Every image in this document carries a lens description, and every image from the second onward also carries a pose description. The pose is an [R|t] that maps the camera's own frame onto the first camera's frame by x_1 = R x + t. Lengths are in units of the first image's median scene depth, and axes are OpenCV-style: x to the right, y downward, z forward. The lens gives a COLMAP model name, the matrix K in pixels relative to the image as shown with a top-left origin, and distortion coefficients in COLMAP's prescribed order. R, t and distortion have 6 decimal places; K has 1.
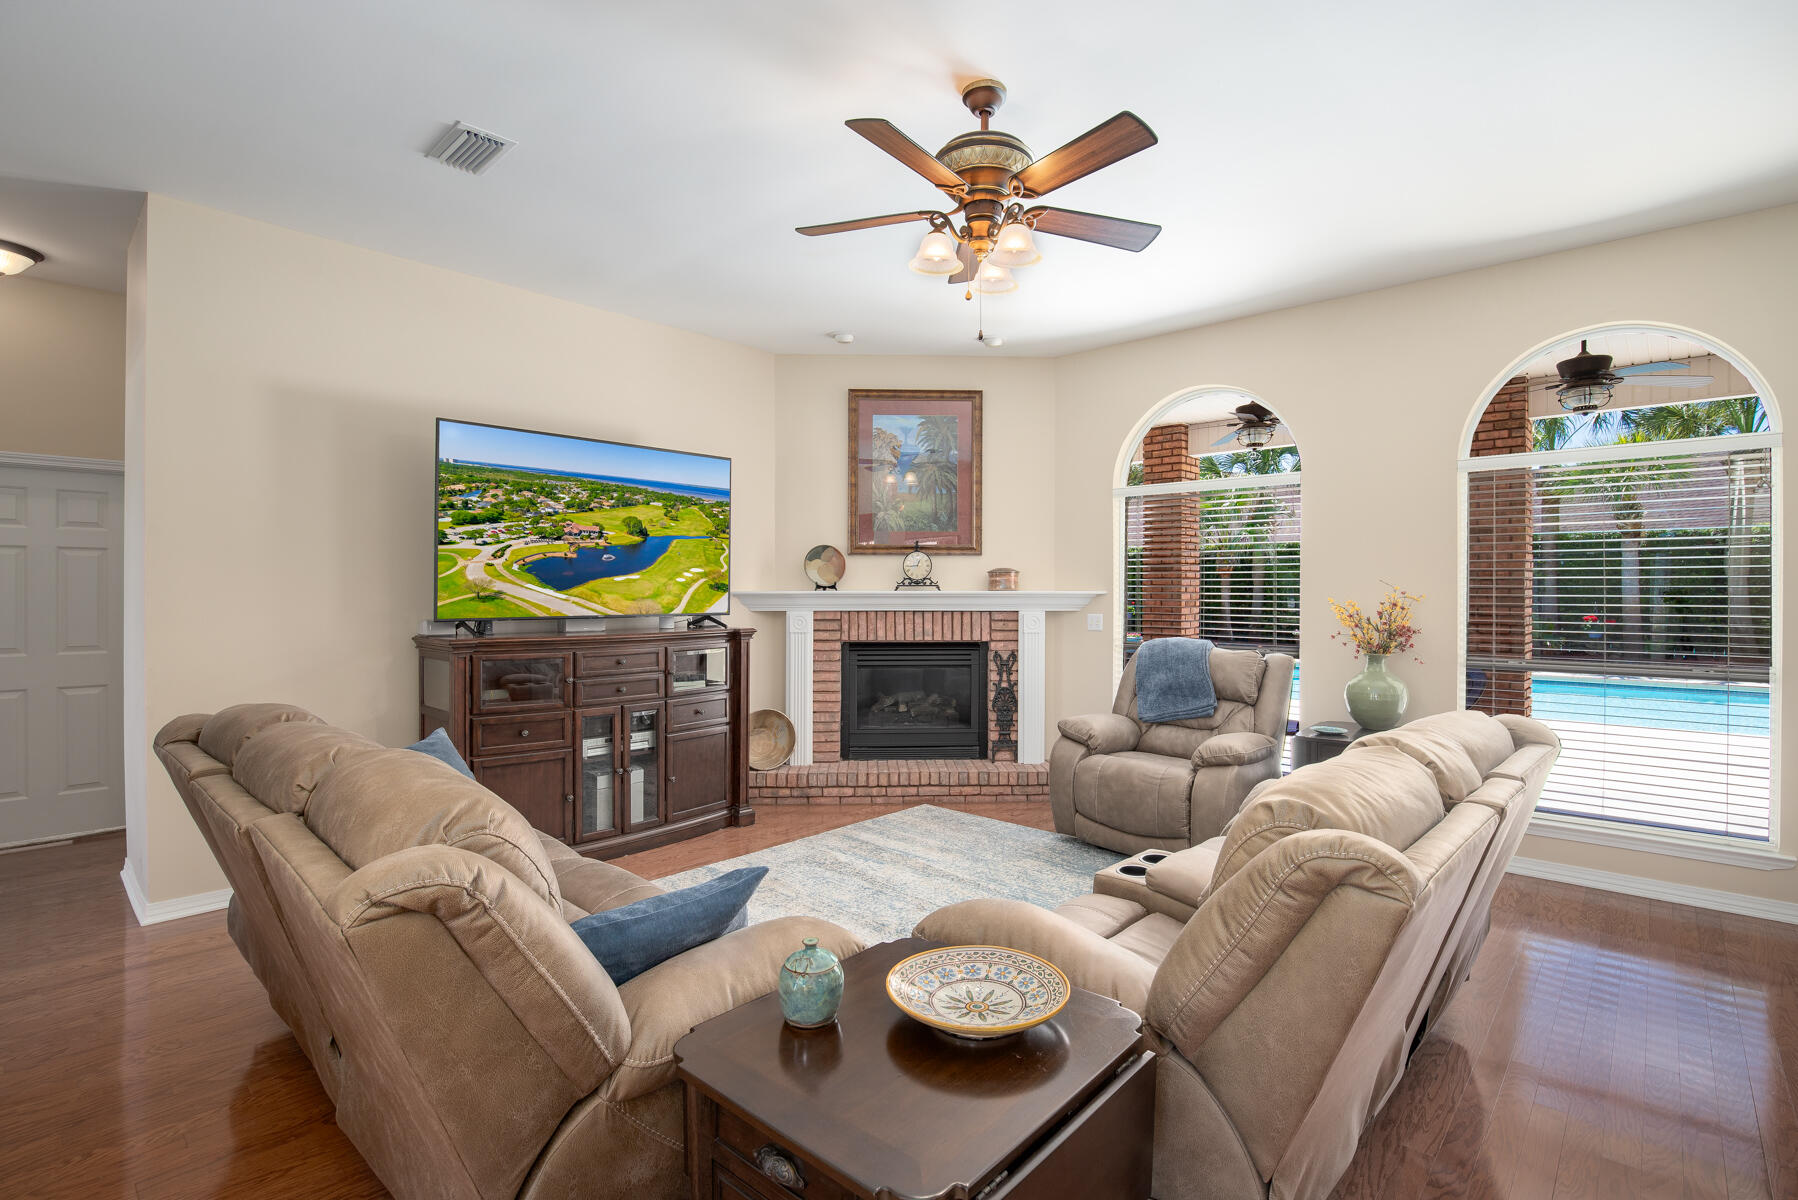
lens RADIAL K [[839.4, 0, 907.4], [0, 839.4, 596.7], [0, 0, 1]] dist [-0.027995, 0.007056]
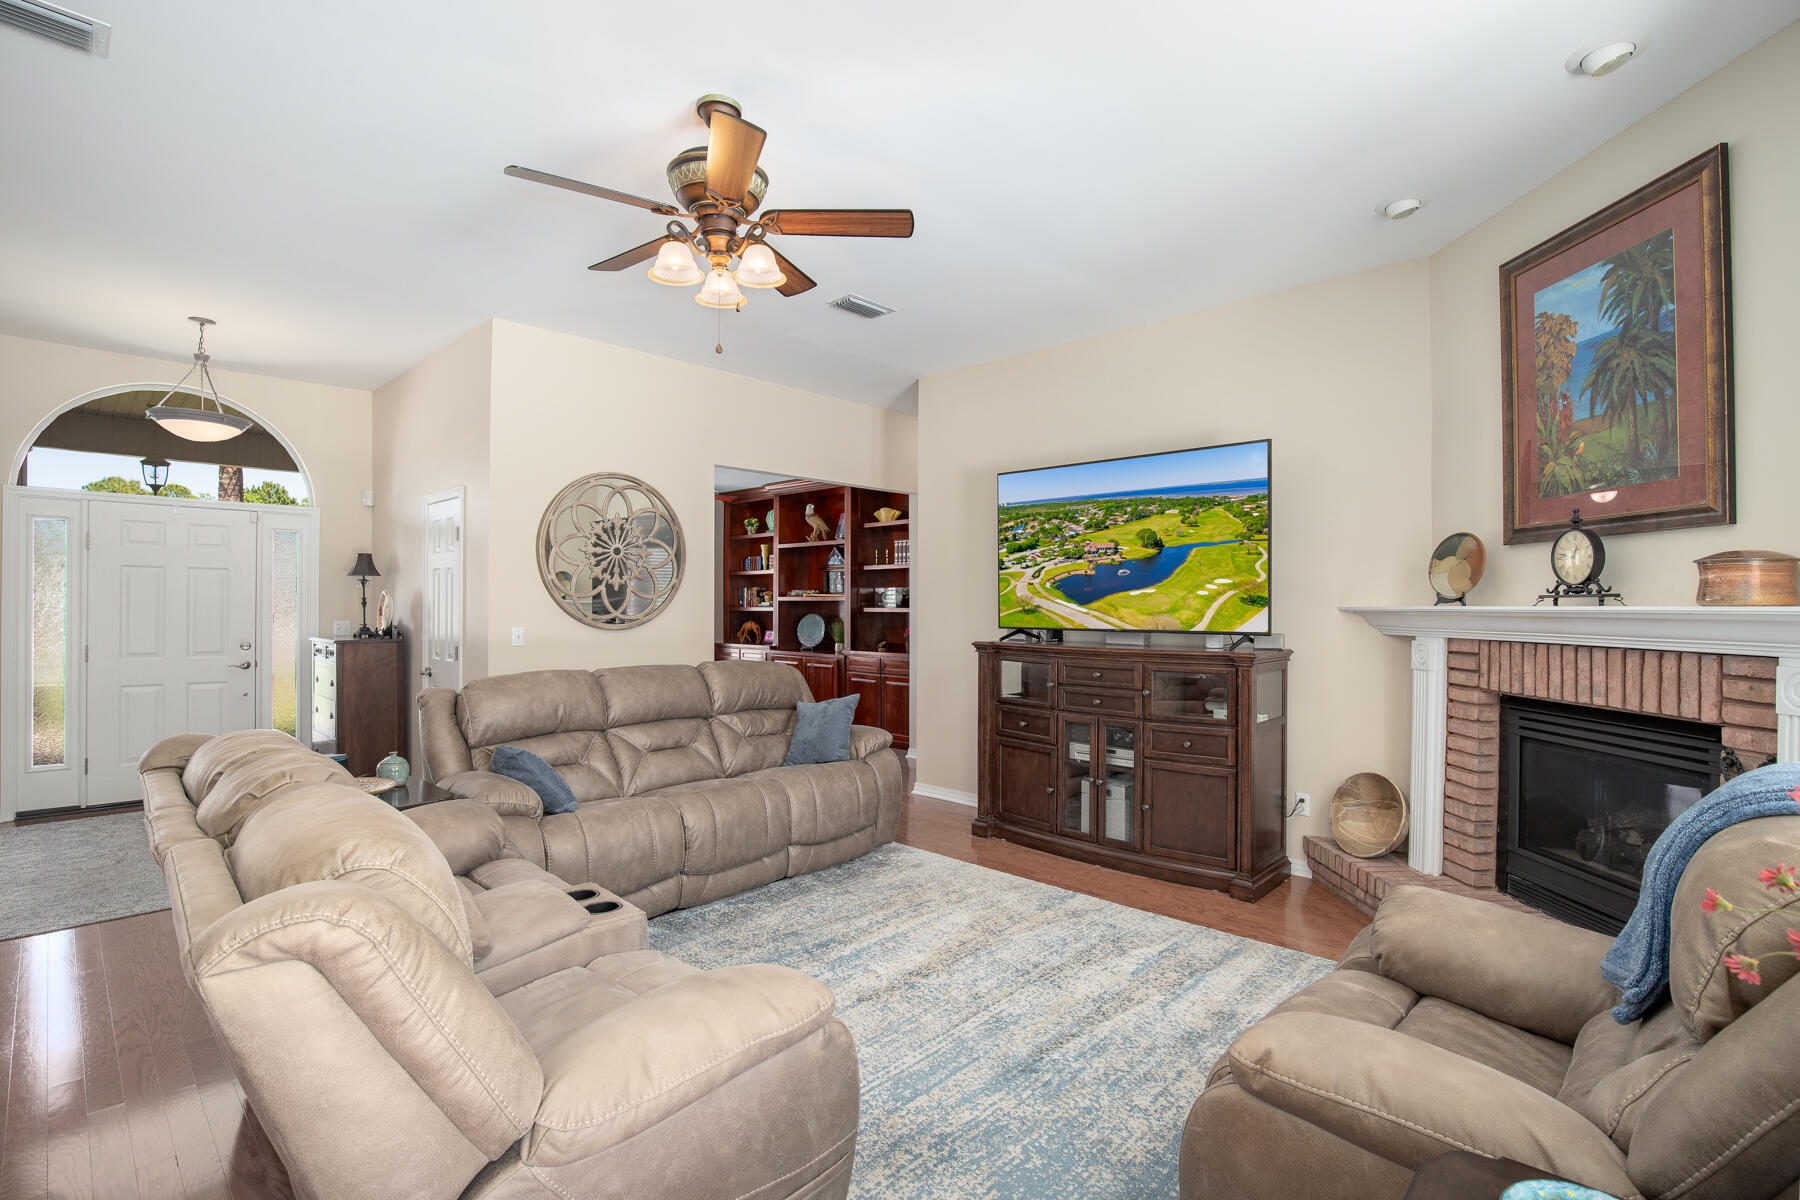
lens RADIAL K [[840.4, 0, 902.7], [0, 840.4, 601.7], [0, 0, 1]] dist [-0.027995, 0.007056]
pose [[-0.015891, -0.004078, -0.999865, 0.610984], [-0.009880, 0.999944, -0.003921, -0.004163], [0.999825, 0.009816, -0.015931, 0.690843]]
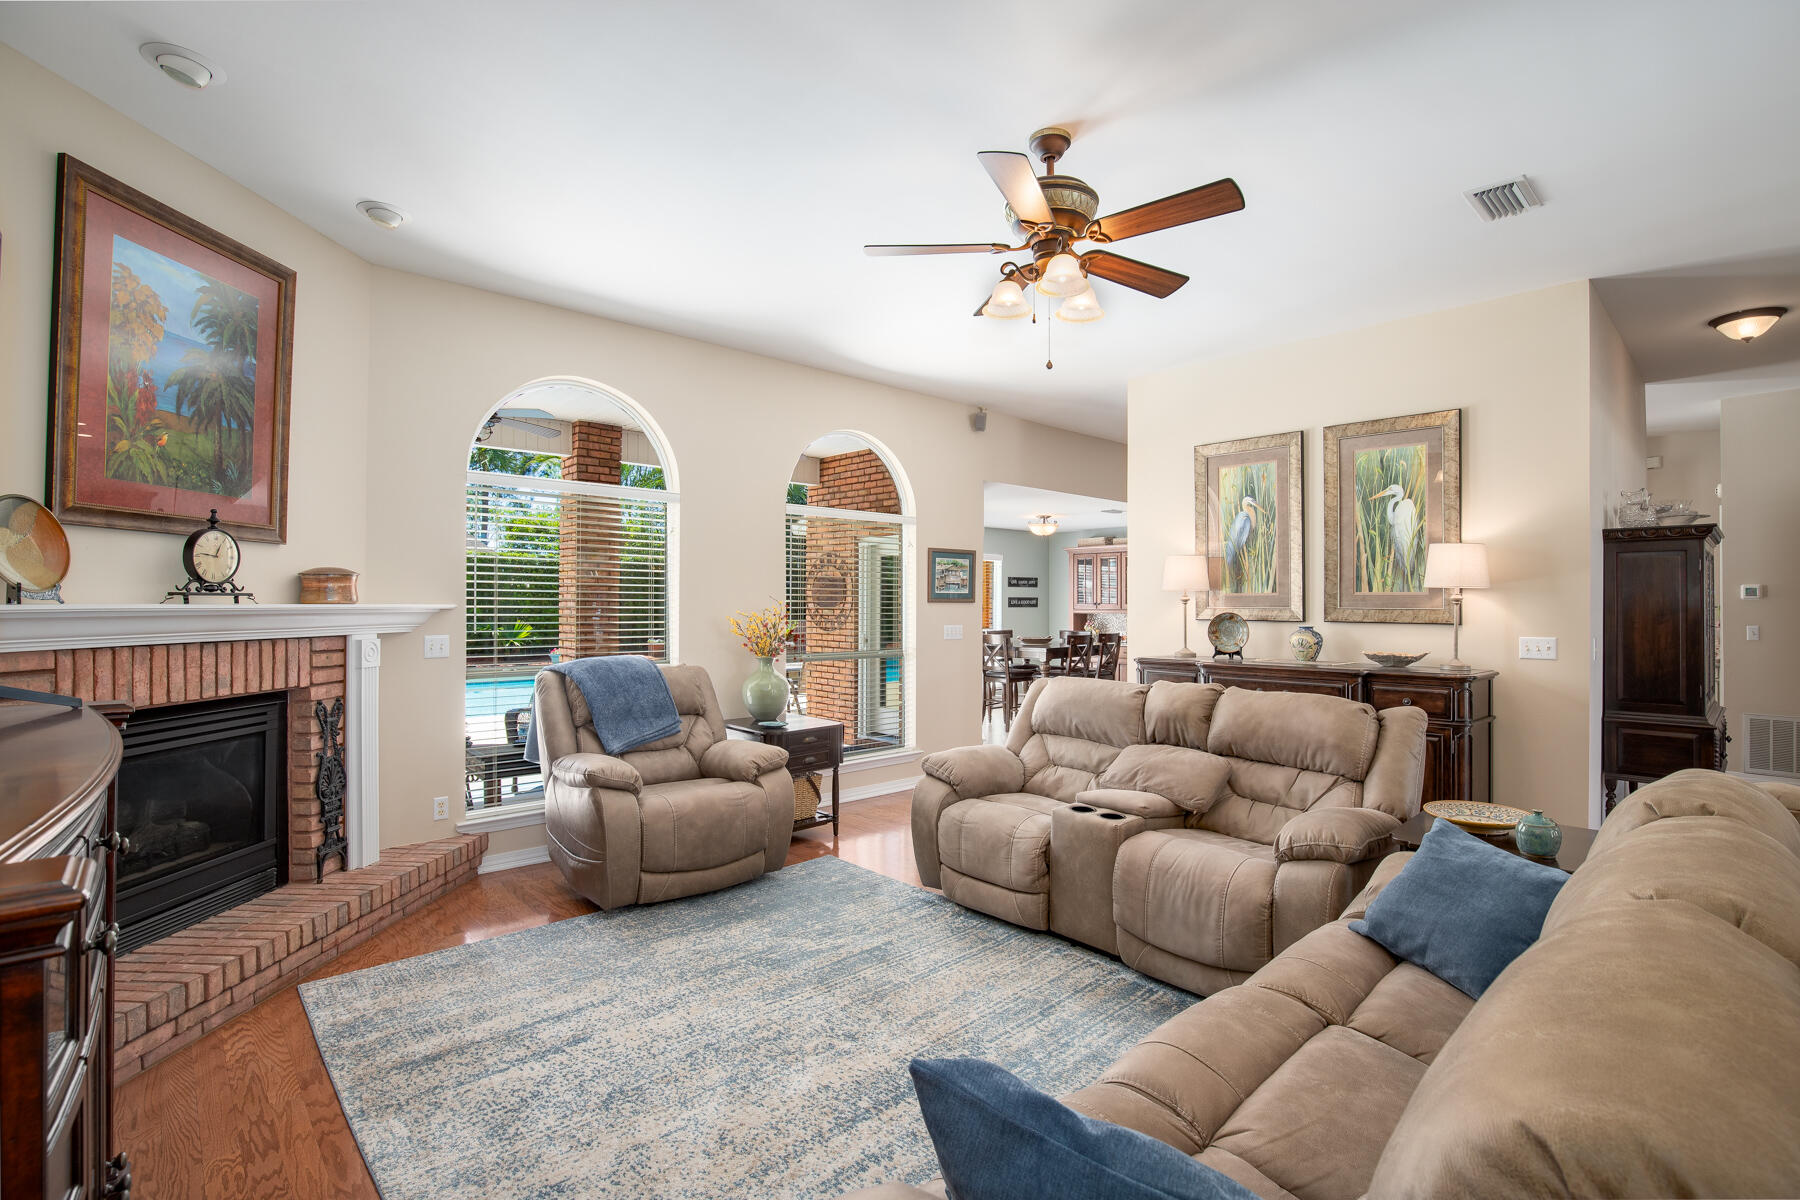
lens RADIAL K [[840.4, 0, 895.0], [0, 840.4, 596.1], [0, 0, 1]] dist [-0.027995, 0.007056]
pose [[0.087118, 0.008624, 0.996161, -0.546450], [0.000392, 0.999962, -0.008692, -0.008365], [-0.996198, 0.001148, 0.087112, 0.610296]]
